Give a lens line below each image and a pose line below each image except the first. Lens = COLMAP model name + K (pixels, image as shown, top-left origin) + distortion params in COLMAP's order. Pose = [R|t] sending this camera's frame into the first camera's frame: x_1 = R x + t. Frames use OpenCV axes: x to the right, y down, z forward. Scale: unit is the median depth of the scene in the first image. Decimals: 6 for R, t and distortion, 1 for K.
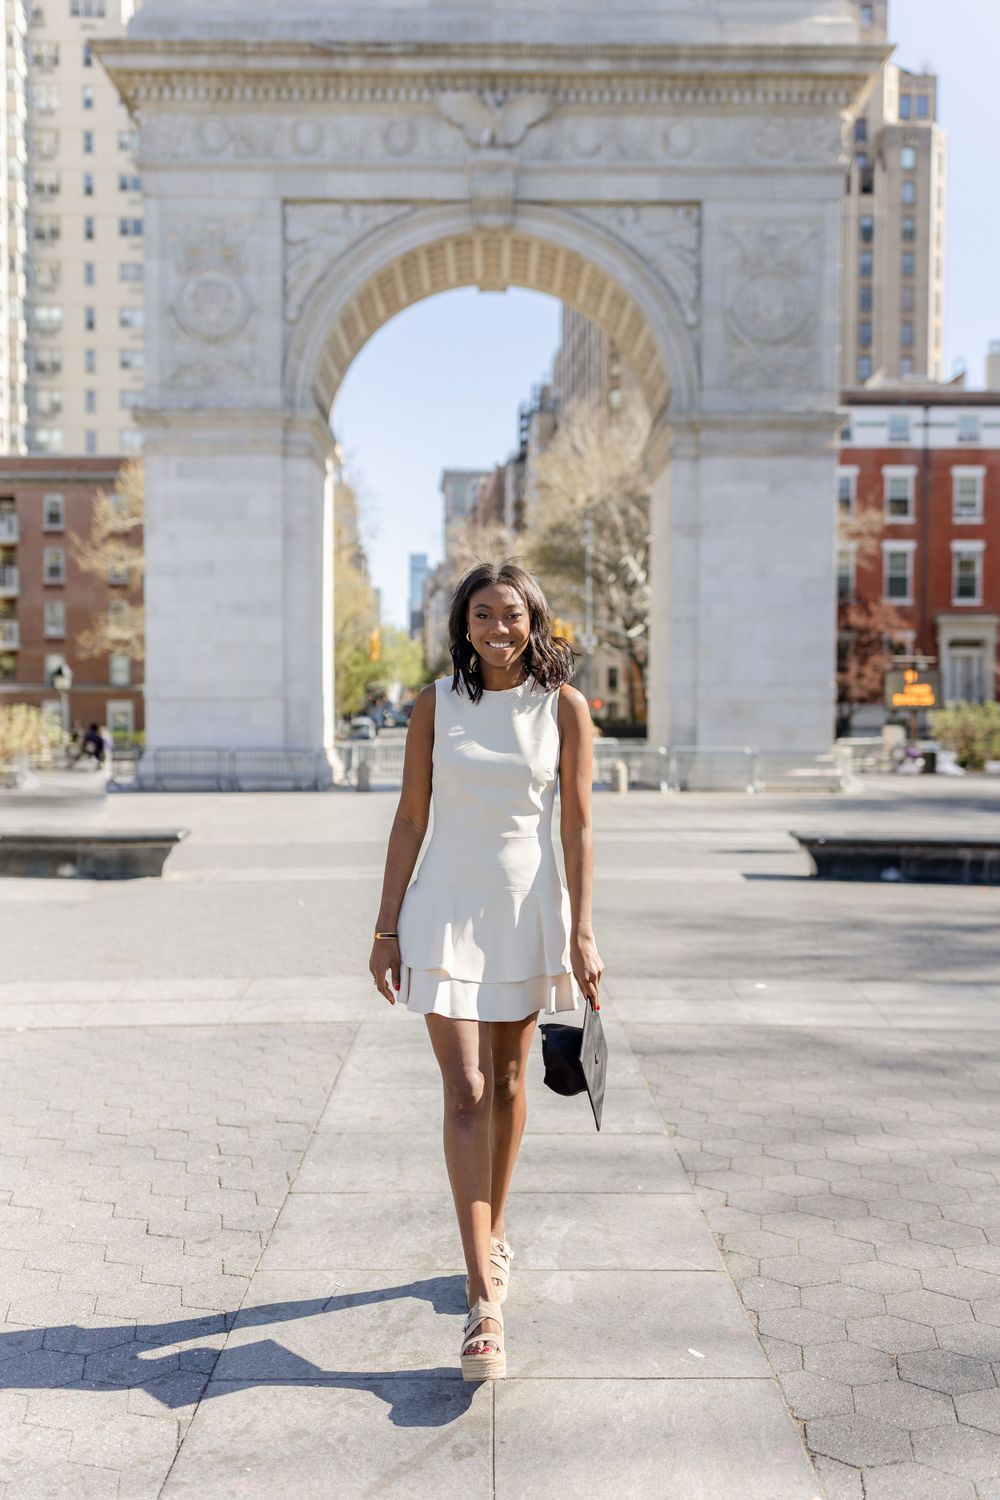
lens RADIAL K [[1458.0, 0, 500.0], [0, 1458.0, 750.0], [0, 0, 1]] dist [0.015932, 0.015570]
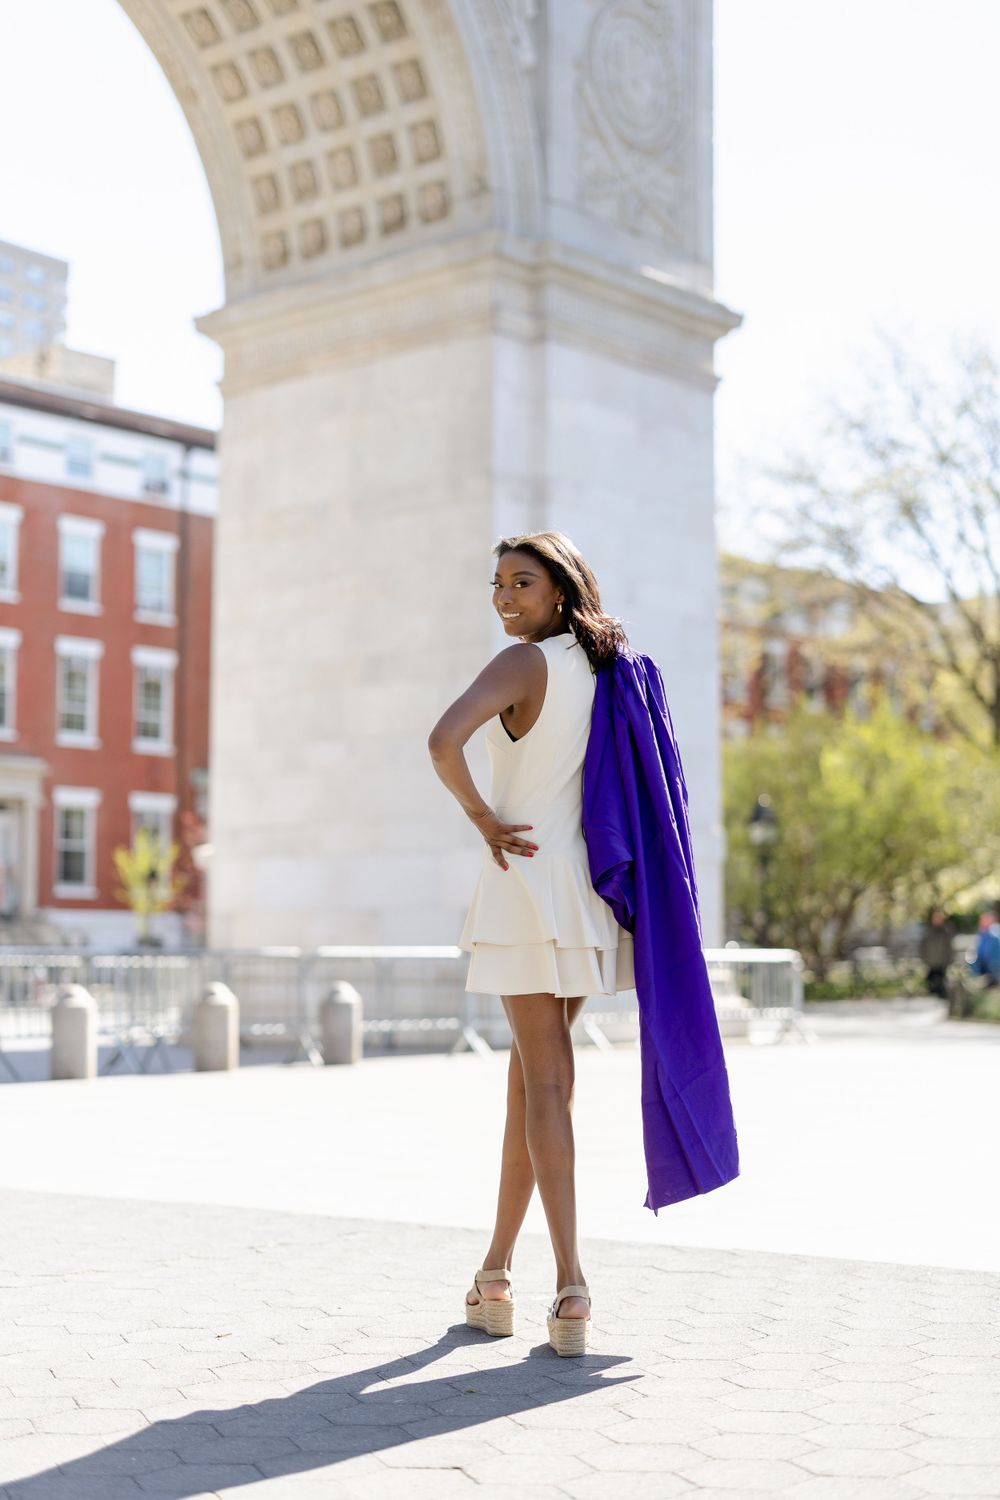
lens RADIAL K [[2213.6, 0, 499.1], [0, 2213.6, 745.0], [0, 0, 1]] dist [0.011786, 0.074825]
pose [[0.657762, 0.069426, 0.750019, -0.406578], [0.022390, 0.993501, -0.111601, 0.010942], [-0.752893, 0.090200, 0.651933, 0.552828]]
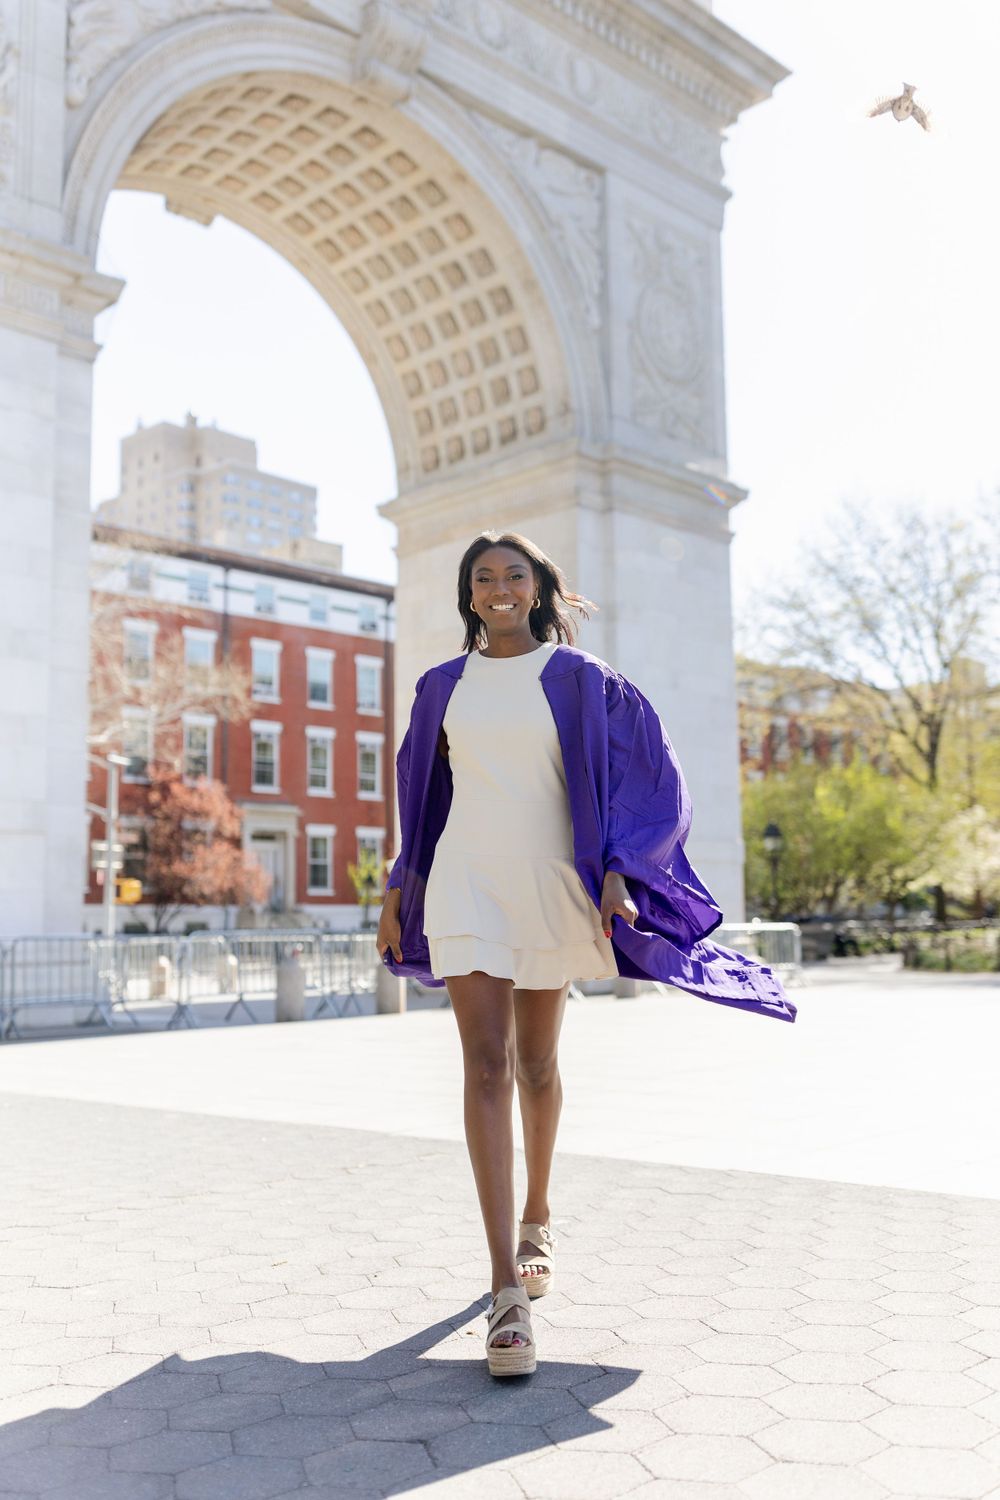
lens RADIAL K [[1435.4, 0, 504.7], [0, 1435.4, 755.4], [0, 0, 1]] dist [0.009972, 0.009906]
pose [[0.708735, 0.072418, 0.701748, -0.375969], [0.037194, 0.989498, -0.139678, 0.010262], [-0.704494, 0.125096, 0.698598, 0.569860]]
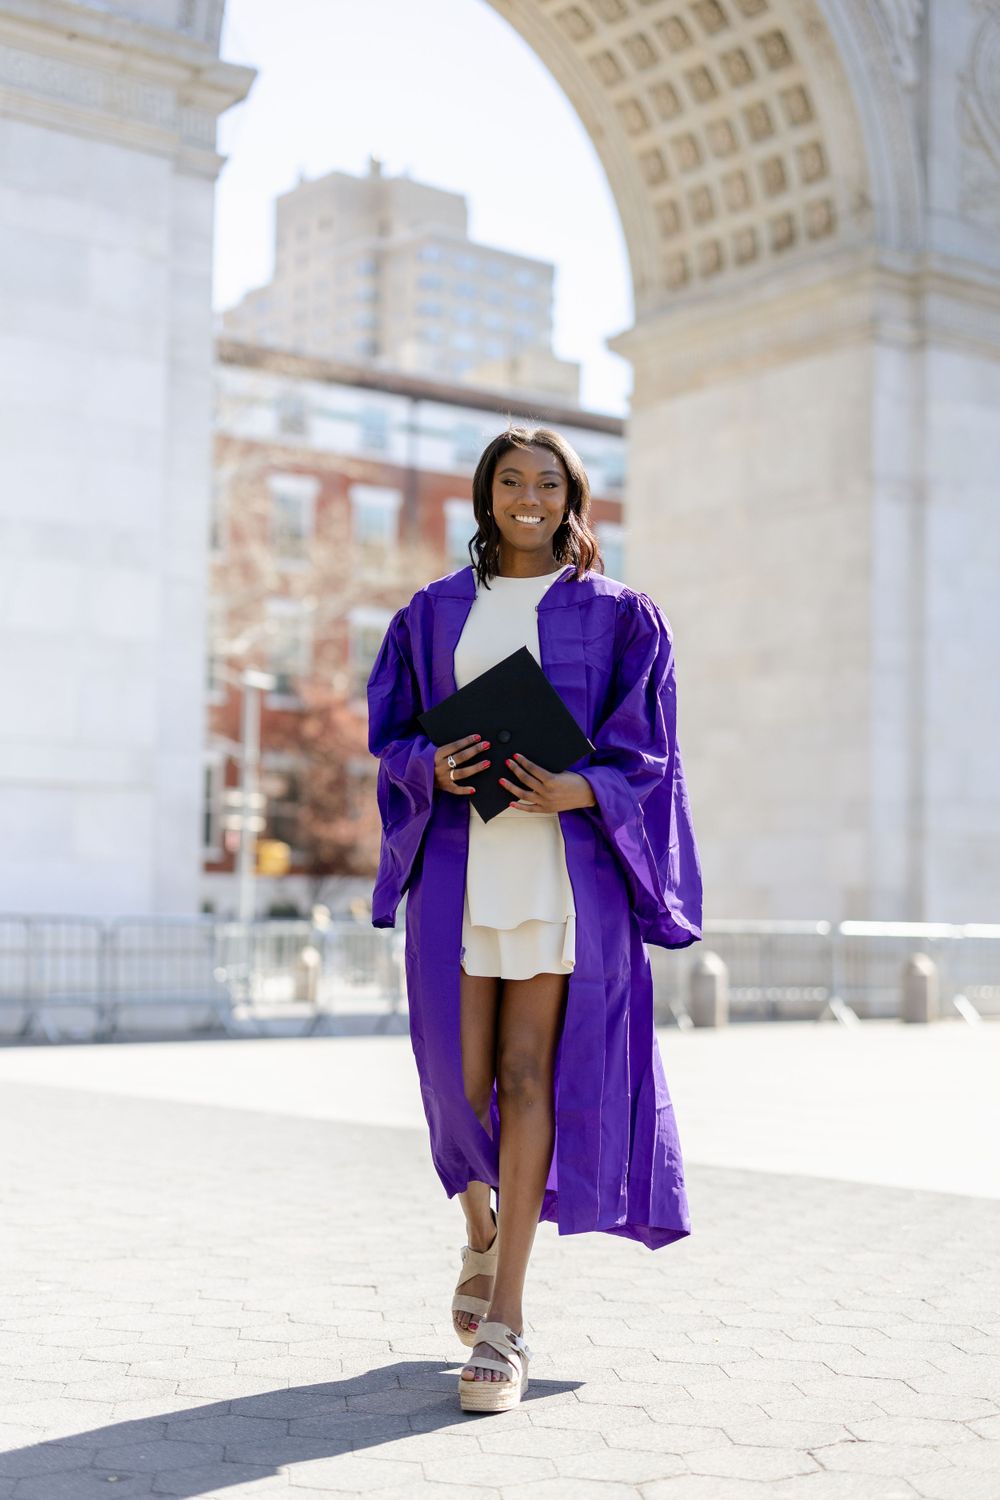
lens RADIAL K [[2162.1, 0, 508.1], [0, 2162.1, 770.7], [0, 0, 1]] dist [-0.000058, 0.138062]
pose [[0.806765, 0.051671, 0.588610, -0.407346], [0.003909, 0.995681, -0.092763, 0.012034], [-0.590860, 0.077138, 0.803078, 0.501624]]
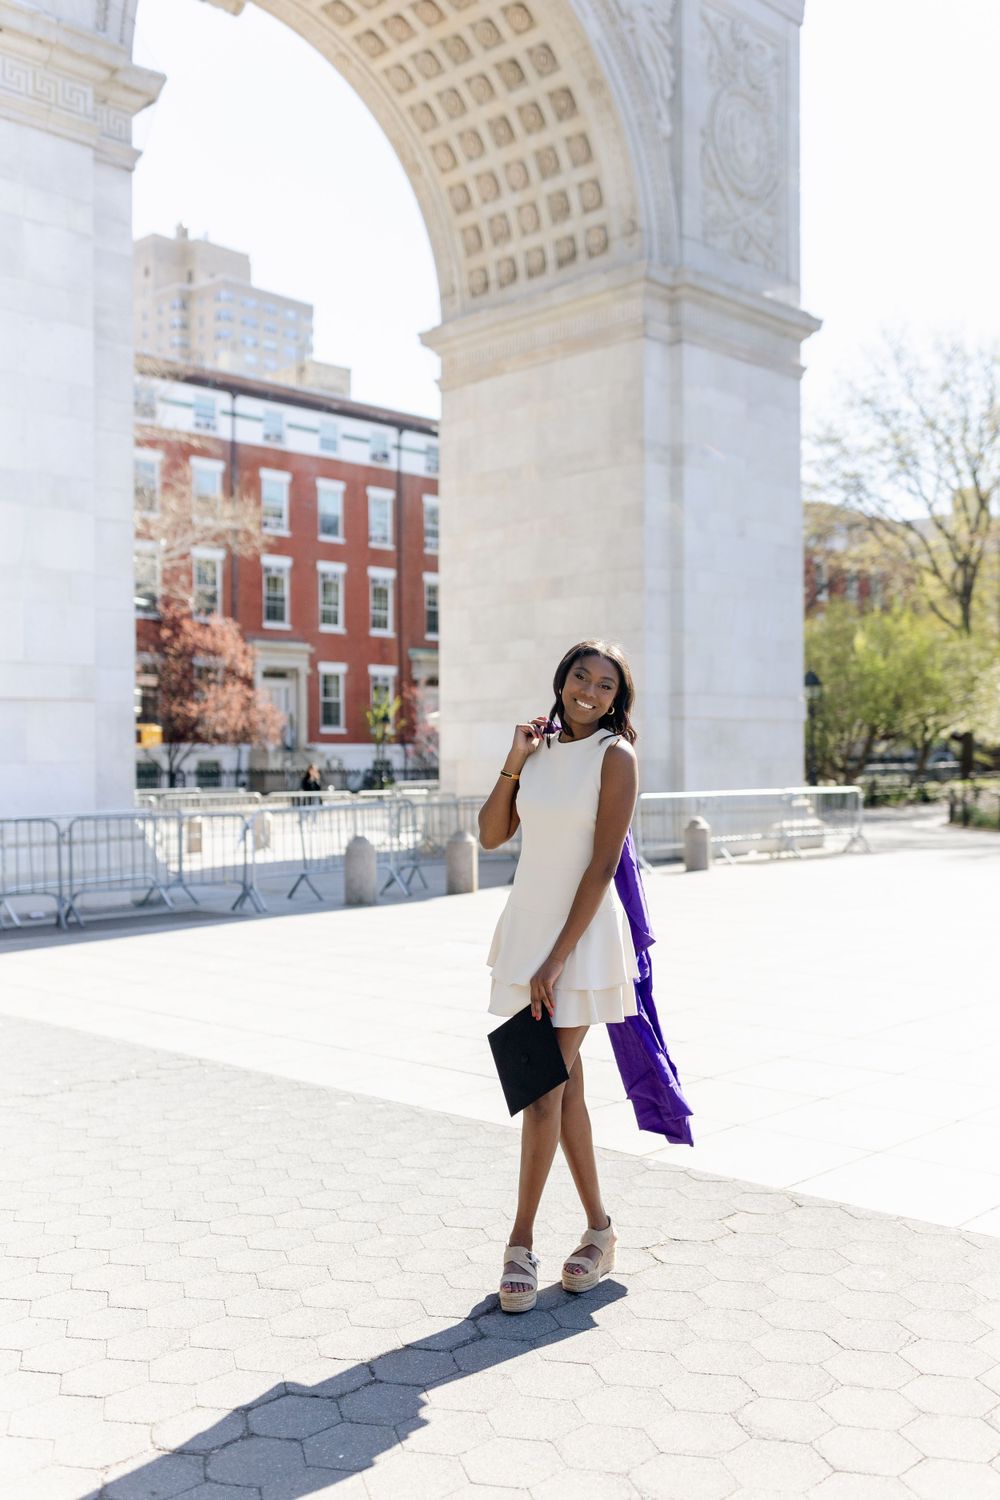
lens RADIAL K [[1434.1, 0, 500.0], [0, 1434.1, 750.0], [0, 0, 1]] dist [-0.001398, 0.006446]
pose [[0.706650, -0.003349, 0.707556, -0.370712], [0.029044, 0.999283, -0.024277, -0.006925], [-0.706967, 0.037706, 0.706241, 0.615581]]
